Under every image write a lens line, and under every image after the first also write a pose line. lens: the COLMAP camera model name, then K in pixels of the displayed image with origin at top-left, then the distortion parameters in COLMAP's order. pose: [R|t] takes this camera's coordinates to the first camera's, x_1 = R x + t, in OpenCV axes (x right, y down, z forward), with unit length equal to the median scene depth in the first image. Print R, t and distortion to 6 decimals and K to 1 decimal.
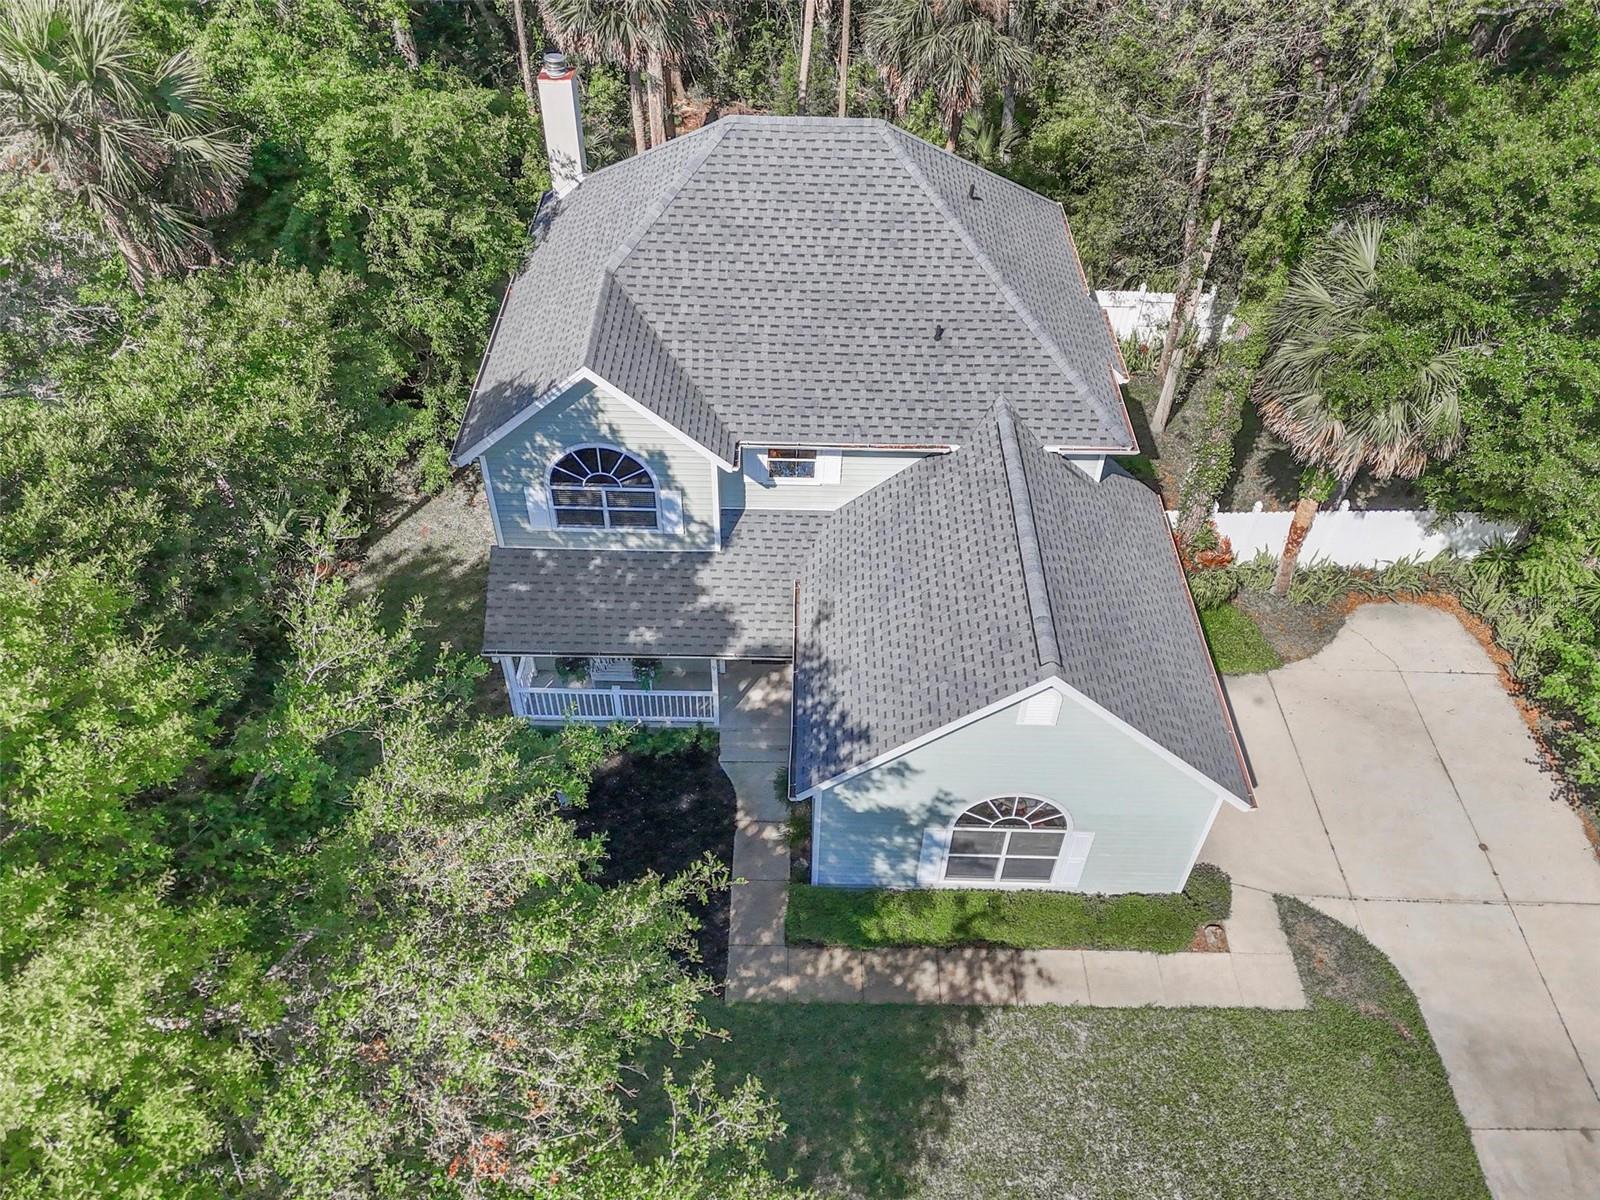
lens RADIAL K [[1177.7, 0, 806.5], [0, 1177.7, 600.8], [0, 0, 1]] dist [0.088574, -0.101537]
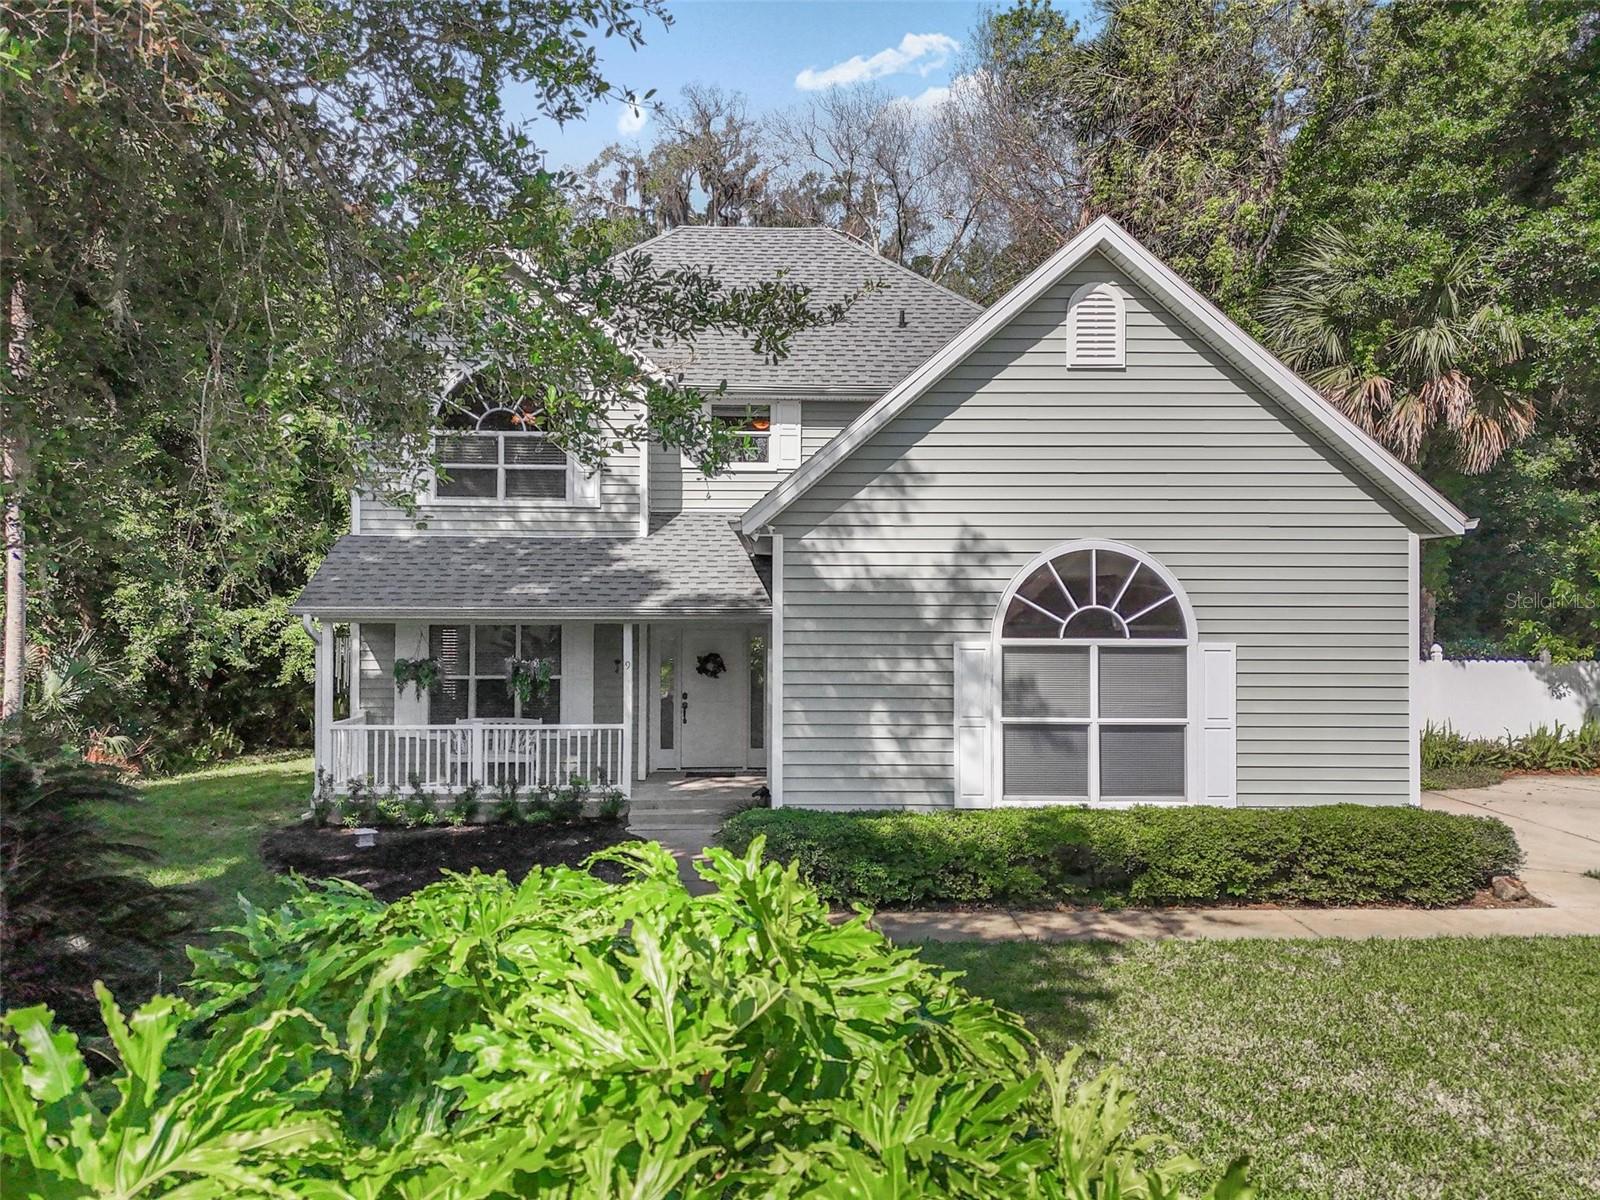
lens RADIAL K [[1177.7, 0, 806.5], [0, 1177.7, 600.8], [0, 0, 1]] dist [0.088574, -0.101537]
pose [[0.999286, -0.010109, 0.036418, 0.002738], [0.033054, 0.701012, -0.712383, 0.559895], [-0.018328, 0.713078, 0.700845, 0.522665]]
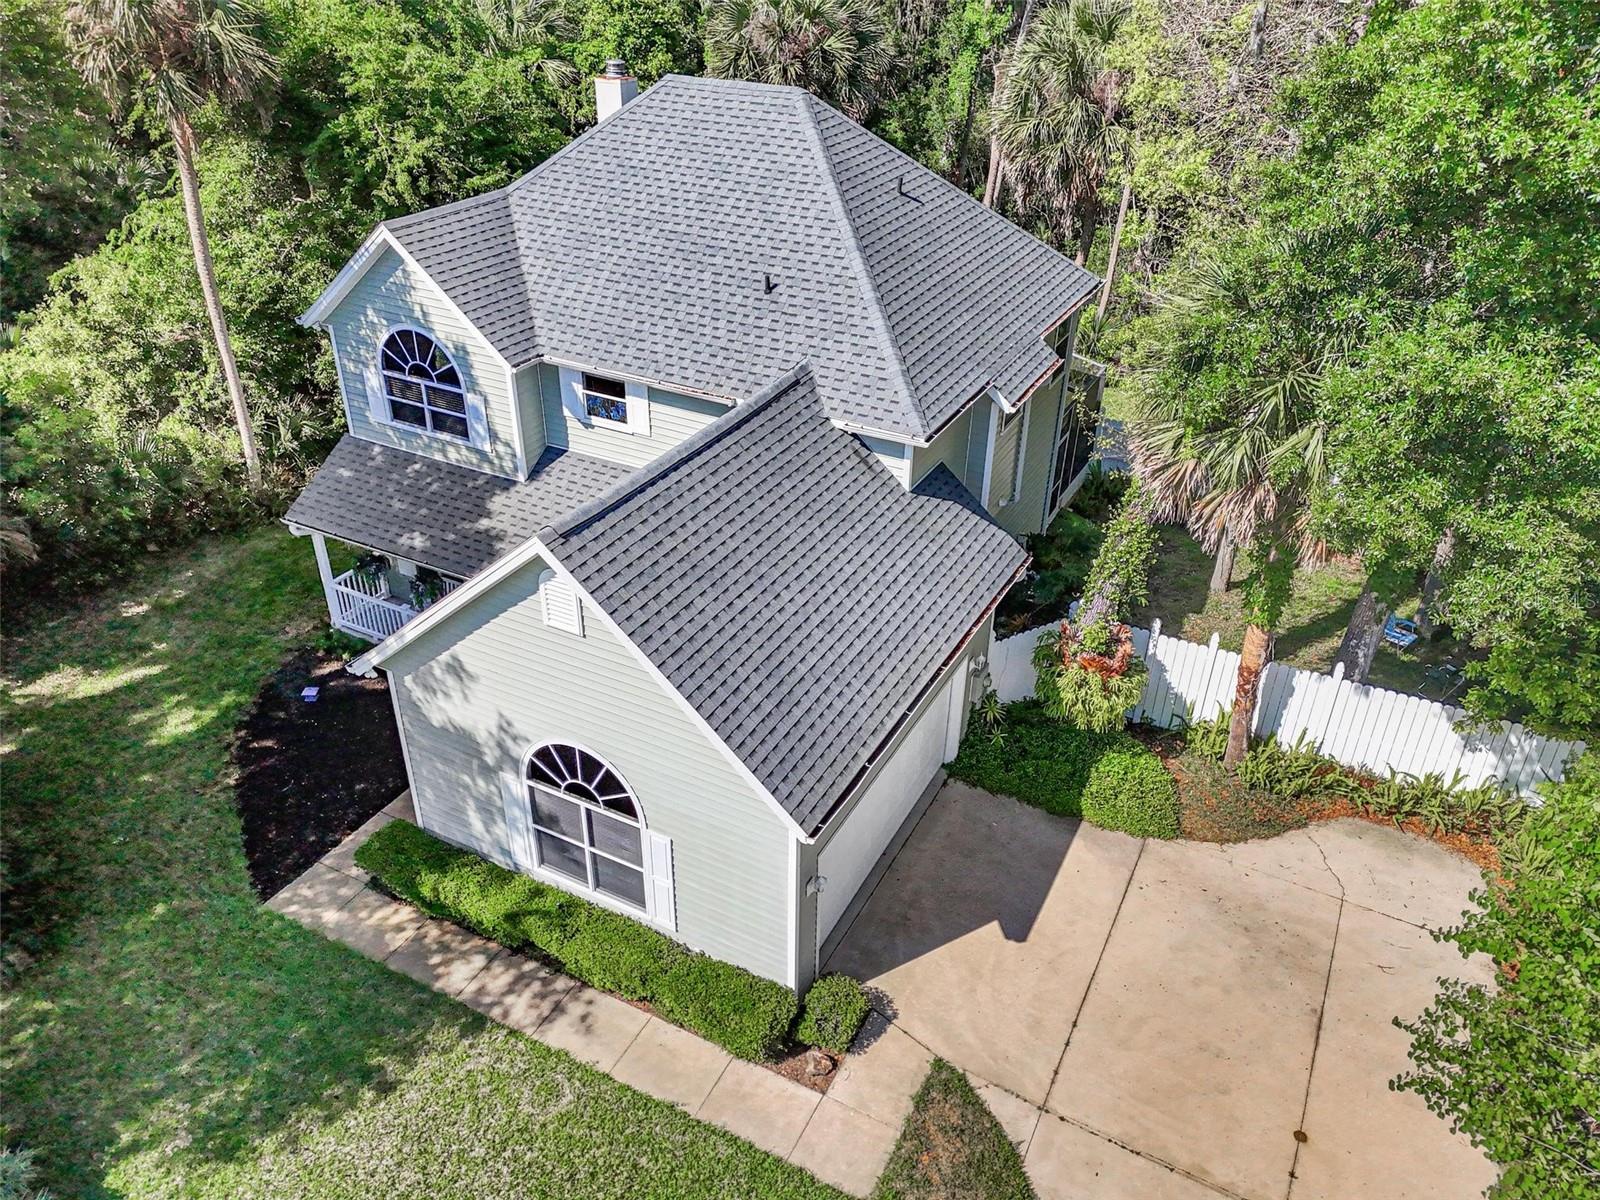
lens RADIAL K [[1177.7, 0, 806.5], [0, 1177.7, 600.8], [0, 0, 1]] dist [0.088574, -0.101537]
pose [[0.888185, 0.234736, -0.395002, 0.549829], [-0.322820, 0.930535, -0.172894, 0.143584], [0.326979, 0.281077, 0.902264, 0.263347]]
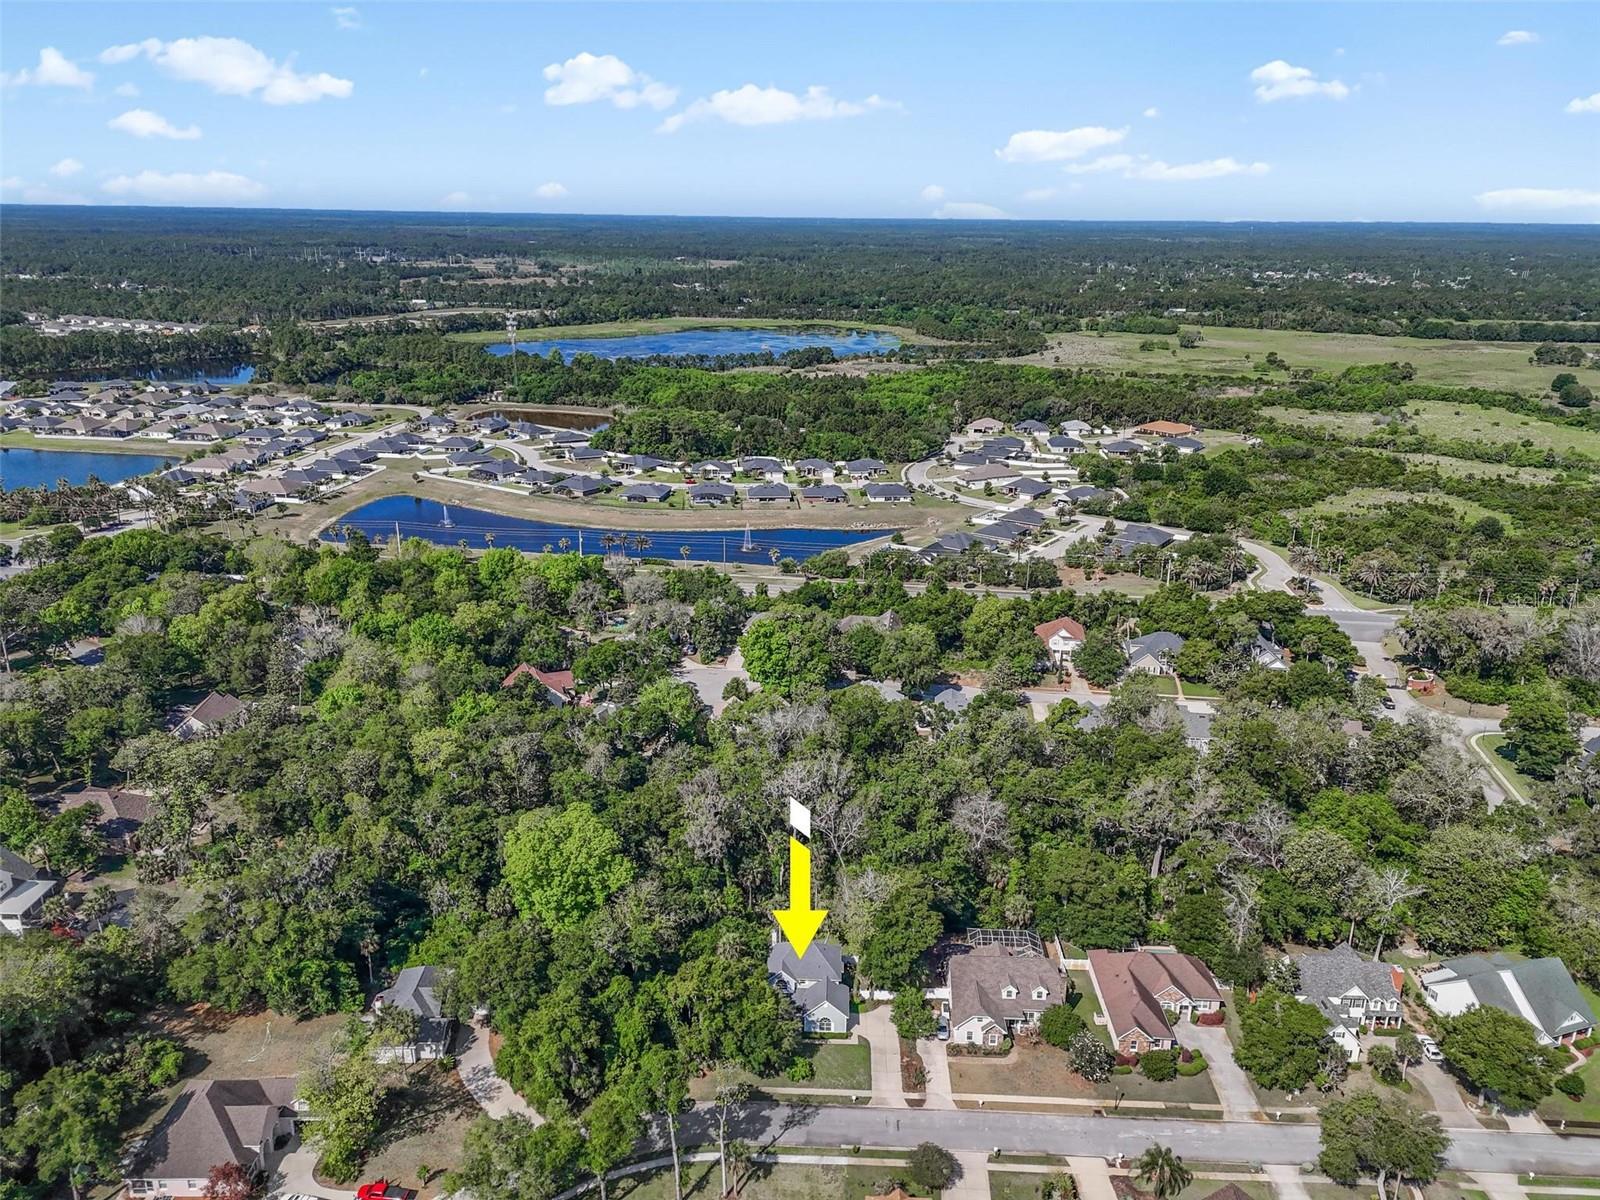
lens RADIAL K [[1177.7, 0, 806.5], [0, 1177.7, 600.8], [0, 0, 1]] dist [0.088574, -0.101537]
pose [[0.999885, 0.000392, -0.015170, 0.150161], [-0.007146, 0.894083, -0.447844, 1.336357], [0.013388, 0.447901, 0.893983, -8.375829]]
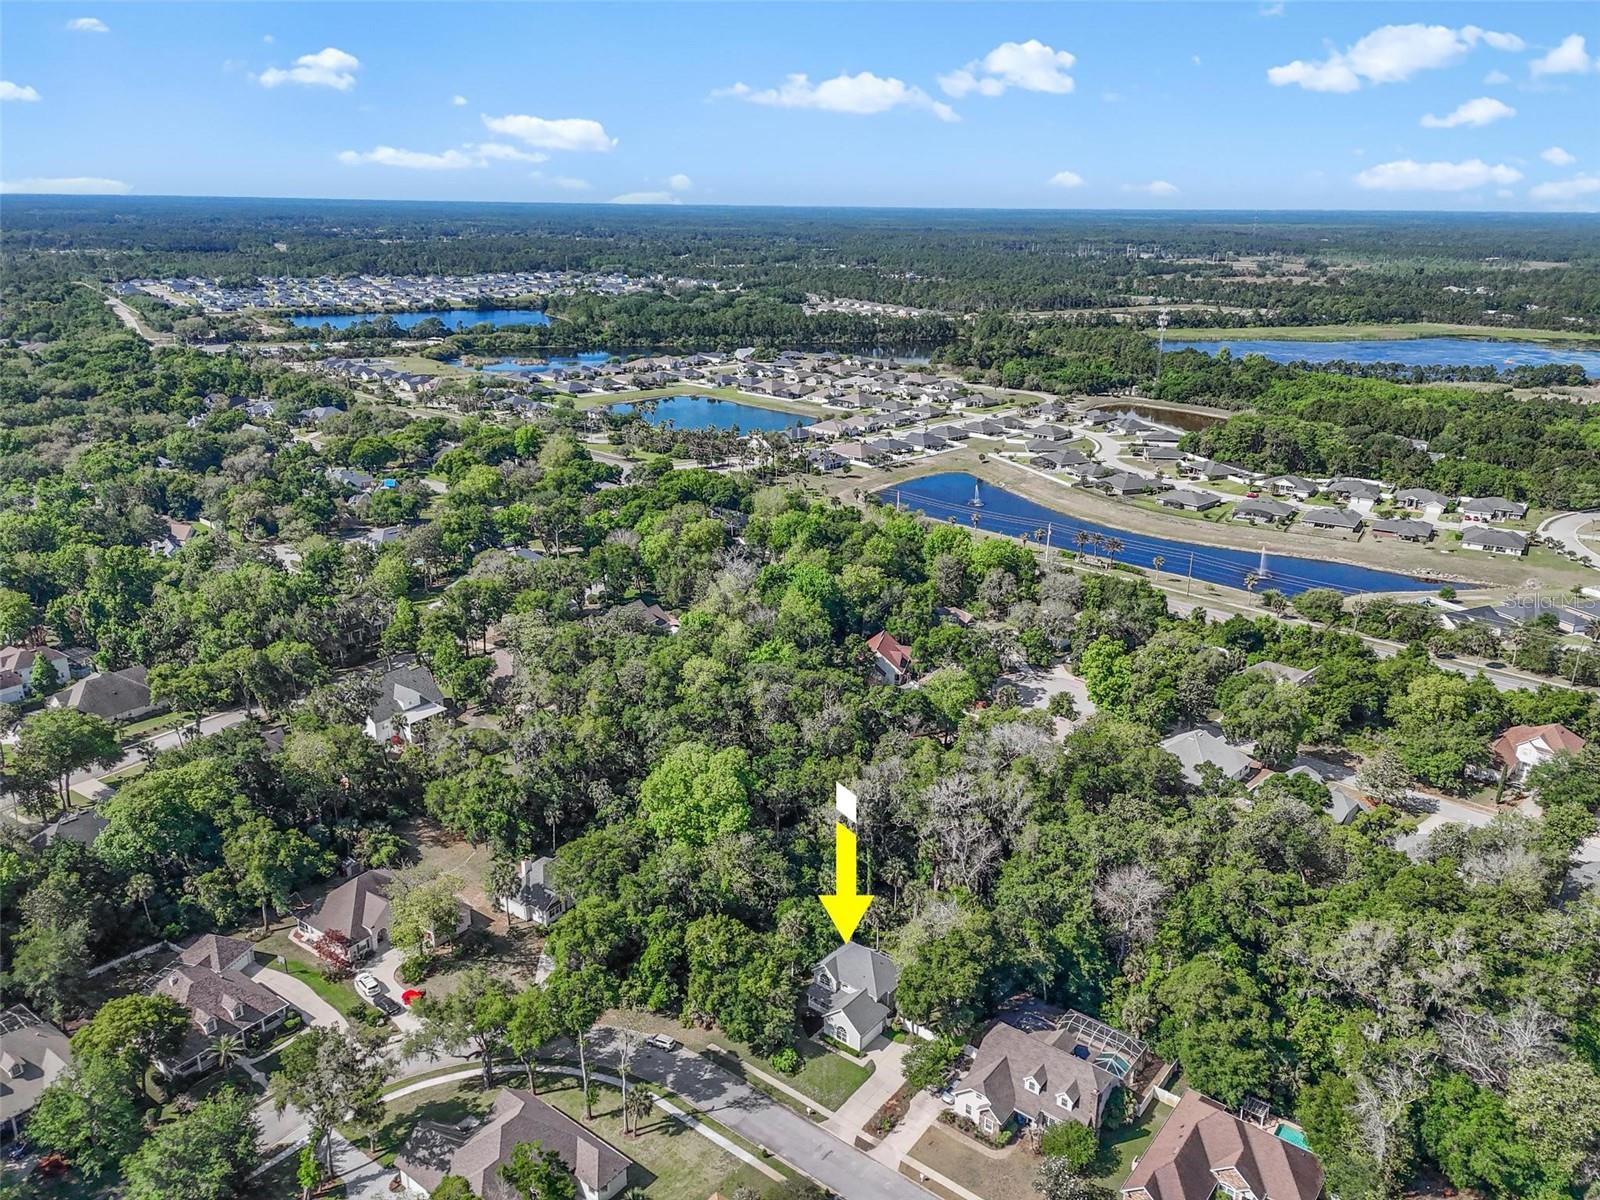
lens RADIAL K [[1177.7, 0, 806.5], [0, 1177.7, 600.8], [0, 0, 1]] dist [0.088574, -0.101537]
pose [[0.795641, 0.185017, -0.576822, 4.255464], [-0.424301, 0.849825, -0.312676, 0.324657], [0.432347, 0.493524, 0.754659, -7.043603]]
